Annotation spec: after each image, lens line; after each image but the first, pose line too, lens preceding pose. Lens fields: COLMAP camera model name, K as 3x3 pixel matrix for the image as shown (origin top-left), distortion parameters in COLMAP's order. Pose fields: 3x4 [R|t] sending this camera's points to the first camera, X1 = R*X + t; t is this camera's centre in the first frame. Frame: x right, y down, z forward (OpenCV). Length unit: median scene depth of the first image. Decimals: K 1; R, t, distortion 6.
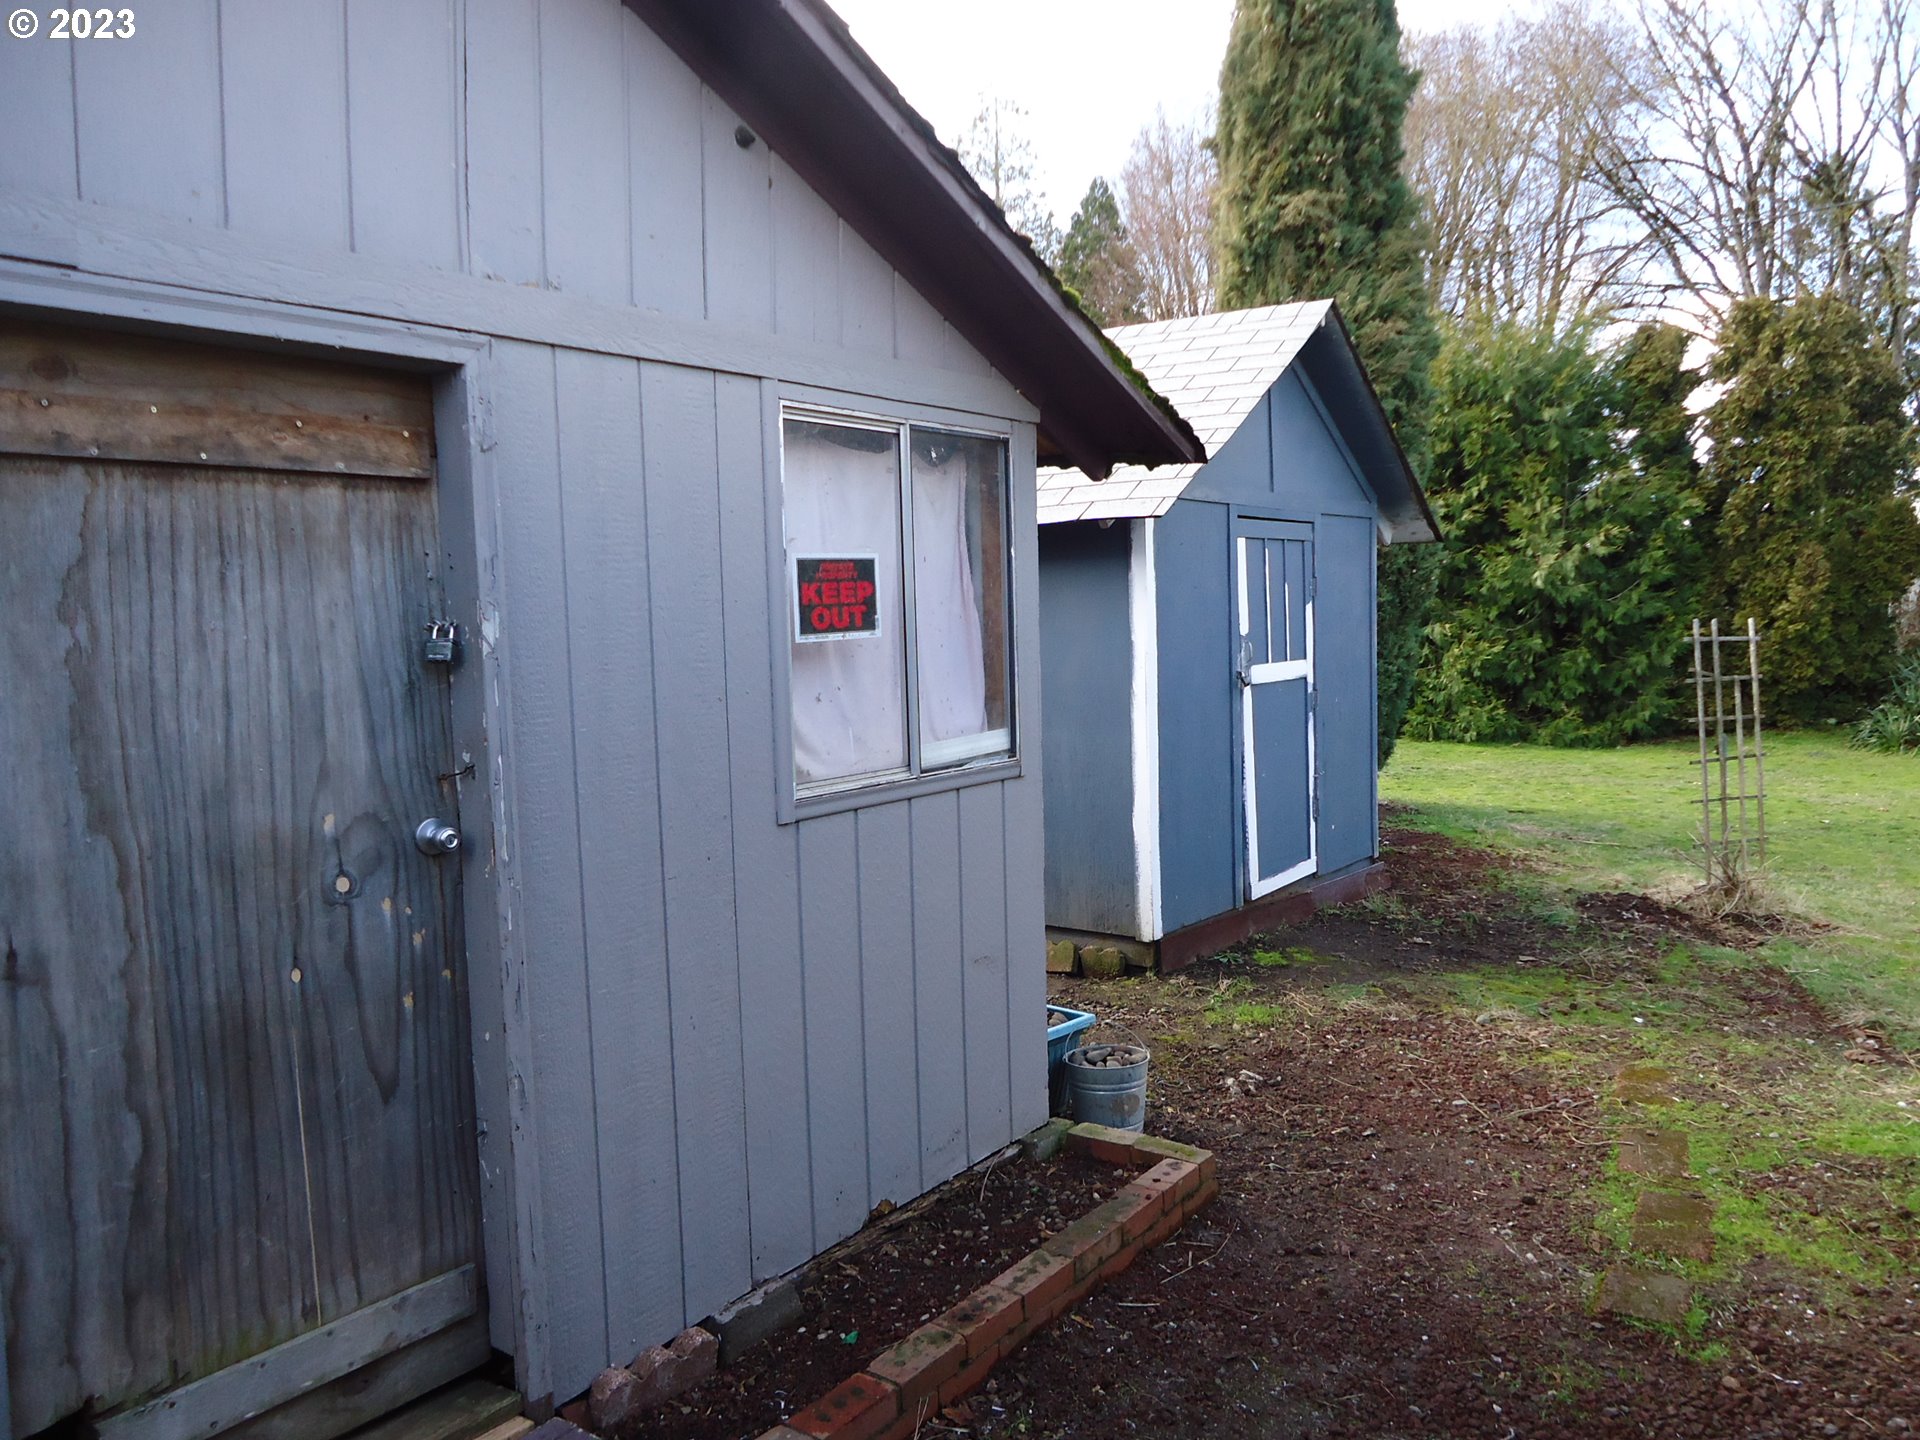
lens RADIAL K [[1399.7, 0, 956.5], [0, 1399.7, 703.4], [0, 0, 1]] dist [-0.002387, 0.001037]
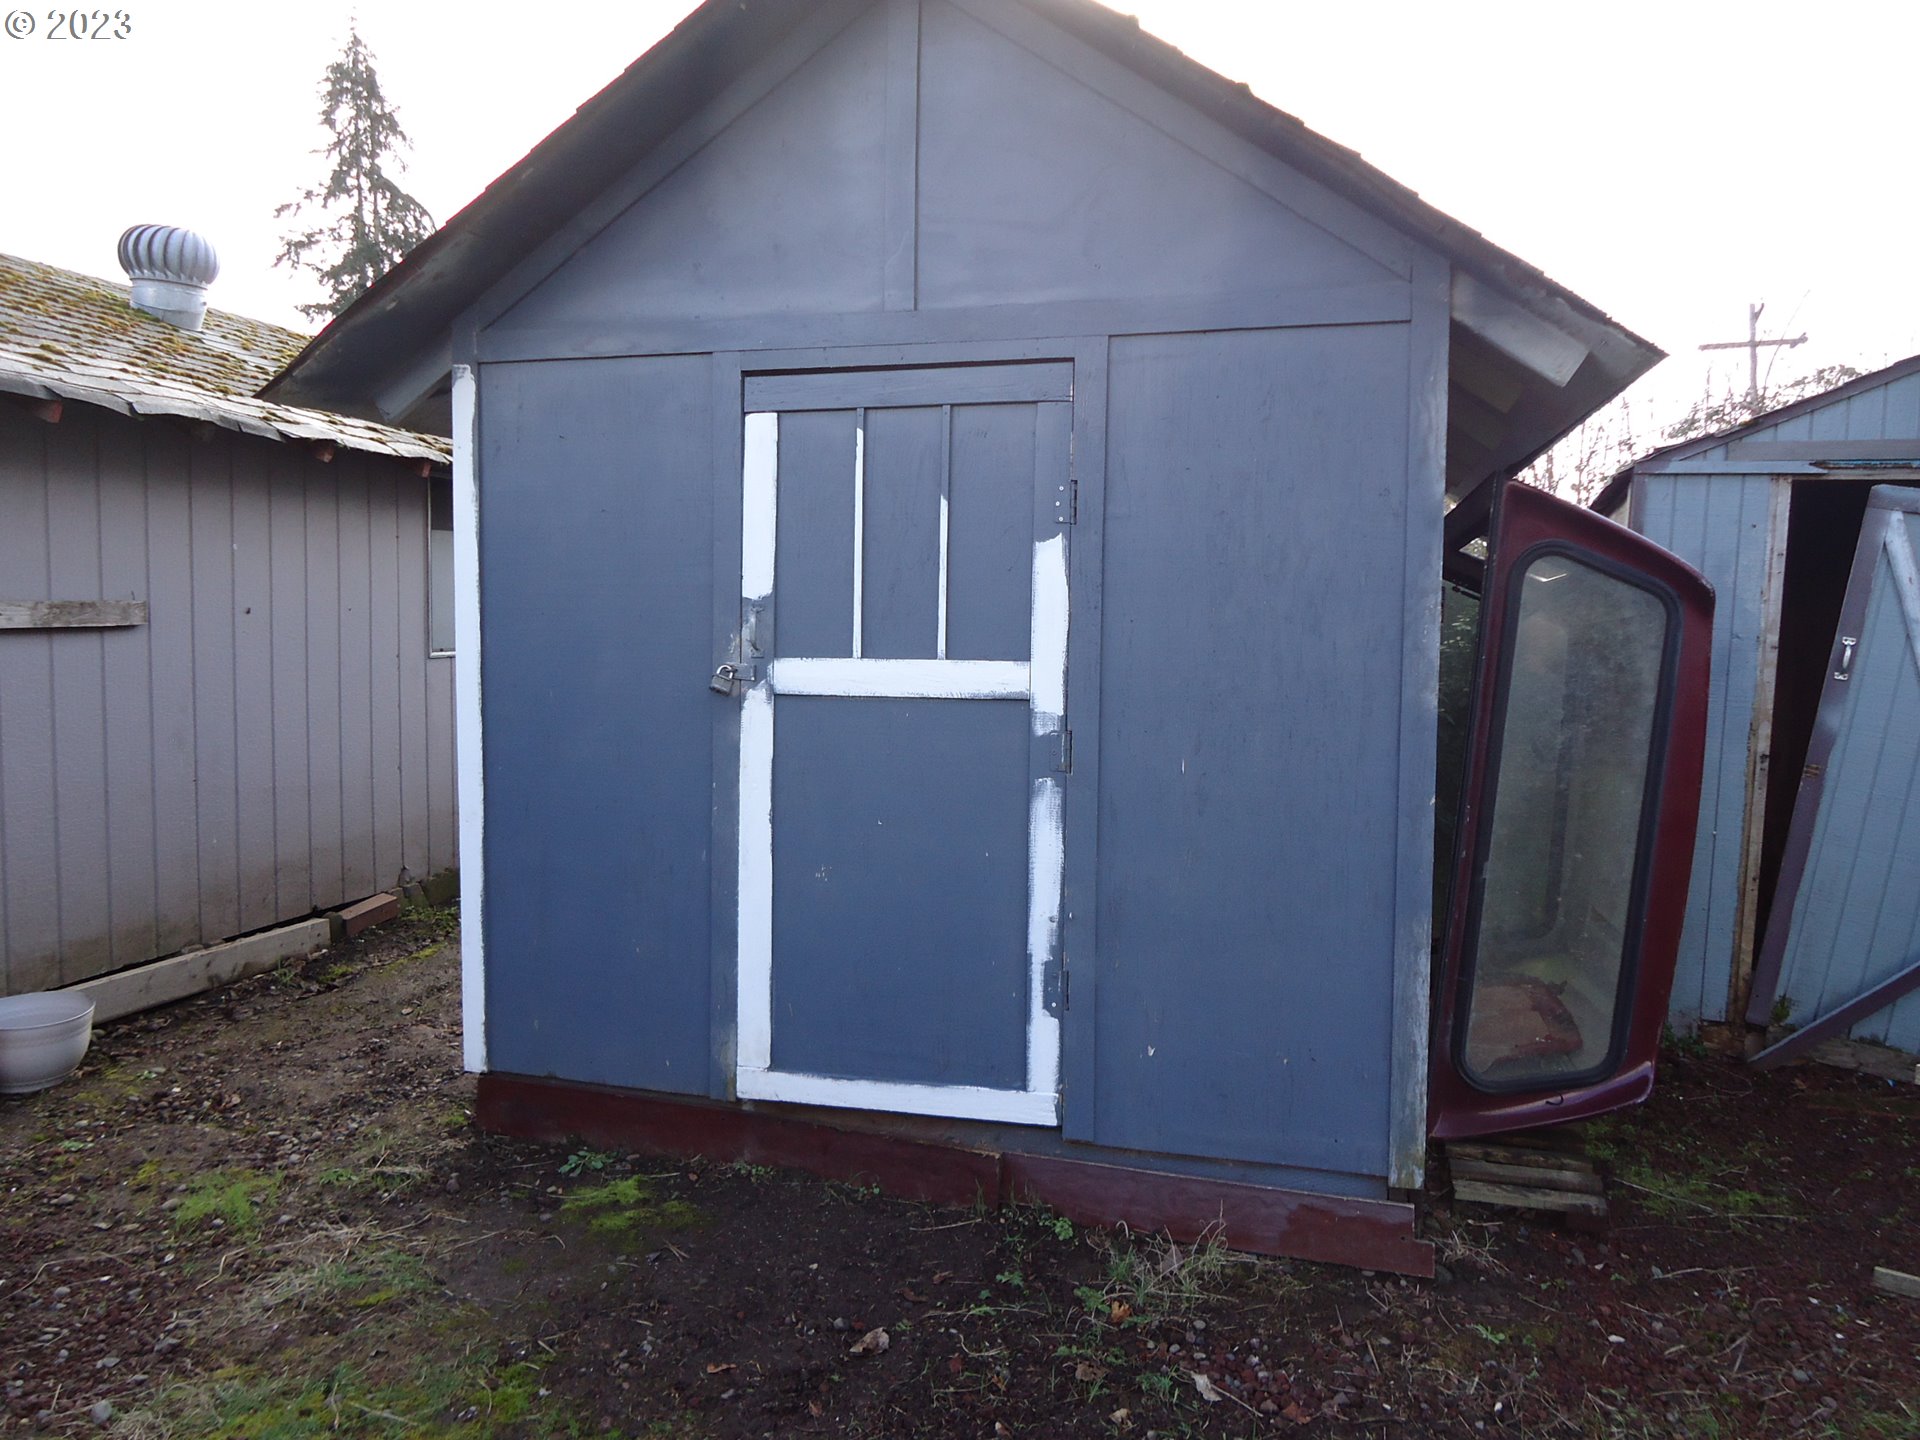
lens RADIAL K [[1399.7, 0, 956.5], [0, 1399.7, 703.4], [0, 0, 1]] dist [-0.002387, 0.001037]
pose [[0.372118, 0.071860, -0.925400, 1.414524], [-0.081142, 0.995700, 0.044691, -0.076549], [0.924632, 0.058459, 0.376348, 1.697691]]
